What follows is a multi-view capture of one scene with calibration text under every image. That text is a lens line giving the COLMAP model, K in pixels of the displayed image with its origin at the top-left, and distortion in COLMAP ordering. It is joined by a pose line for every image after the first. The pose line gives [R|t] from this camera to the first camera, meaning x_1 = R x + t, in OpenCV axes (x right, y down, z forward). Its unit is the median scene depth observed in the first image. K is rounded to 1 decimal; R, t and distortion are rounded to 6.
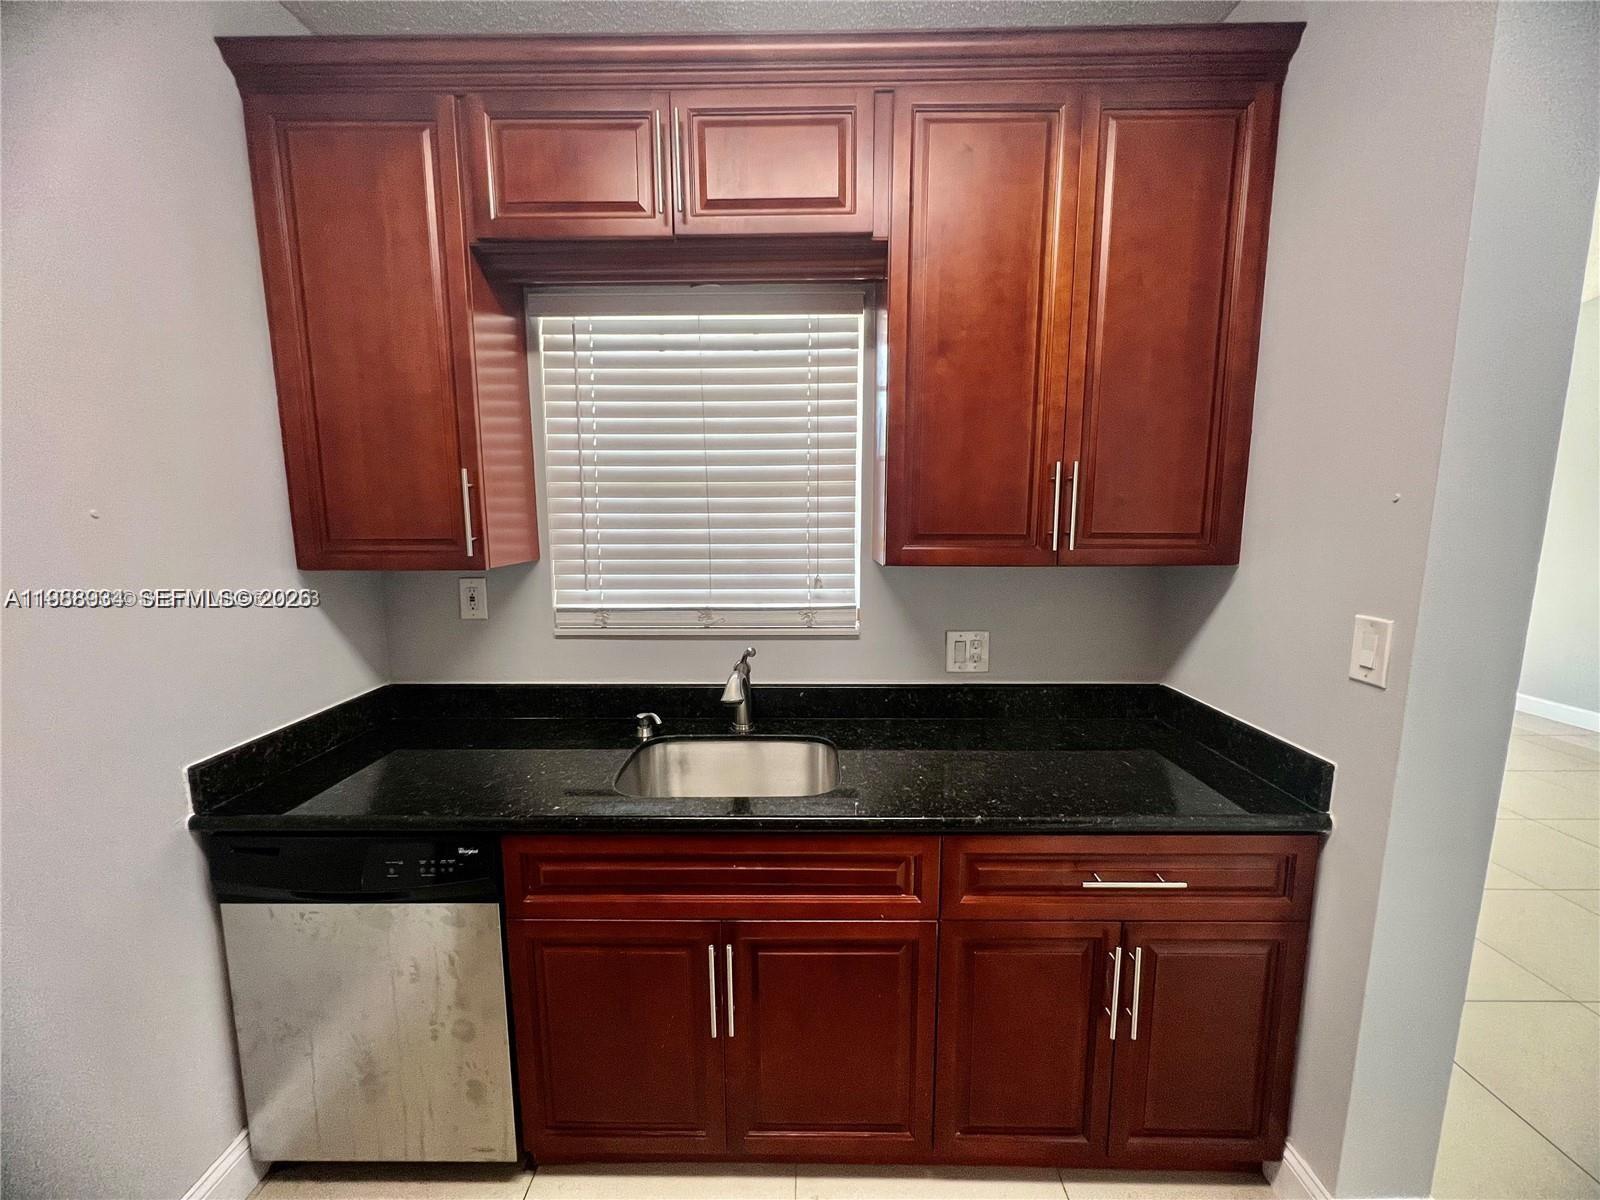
lens RADIAL K [[631.3, 0, 800.0], [0, 631.3, 600.0], [0, 0, 1]] dist [-0.001362, -0.000487]
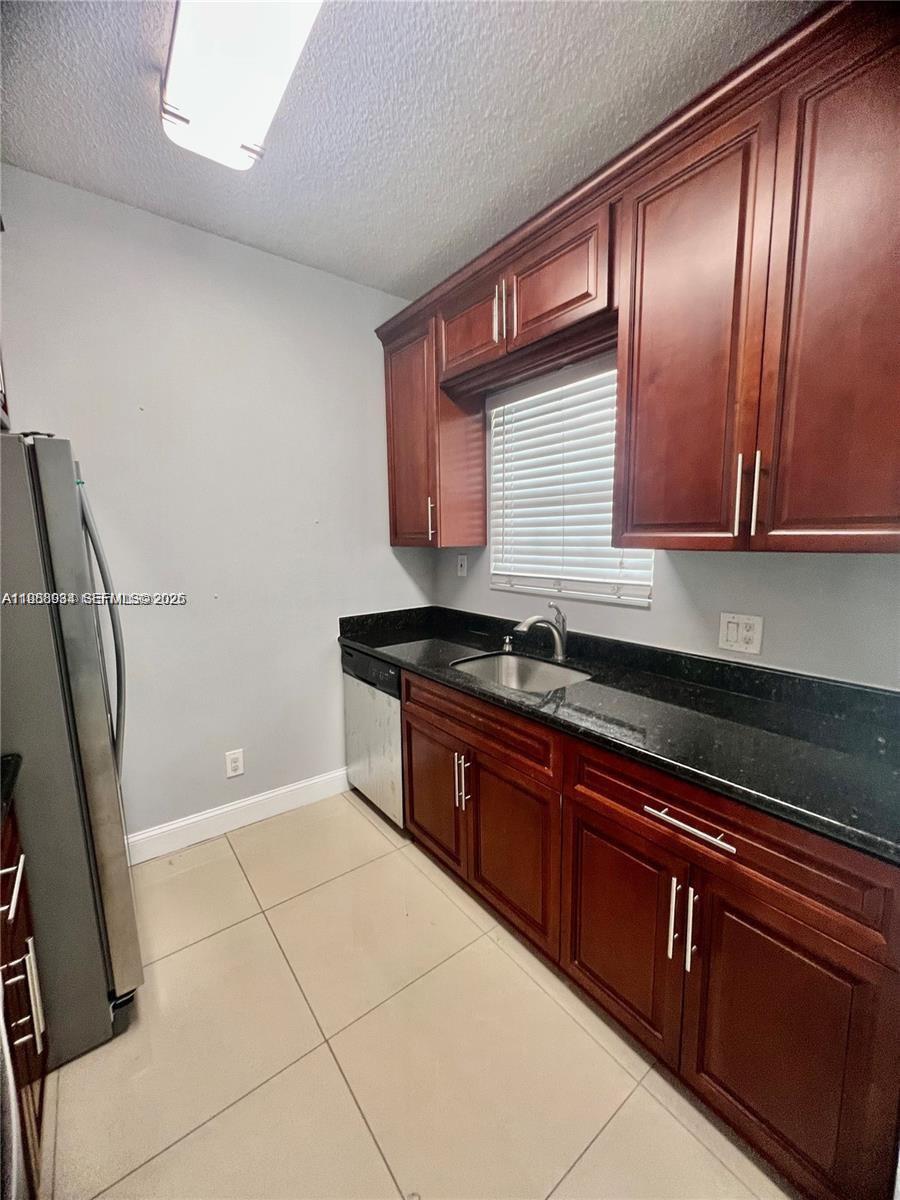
lens RADIAL K [[473.5, 0, 448.5], [0, 473.5, 597.2], [0, 0, 1]] dist [-0.001362, -0.000487]
pose [[0.613357, 0.096093, -0.783938, 0.649920], [-0.095109, 0.994334, 0.047470, 0.031559], [0.784058, 0.045444, 0.619022, 0.092353]]
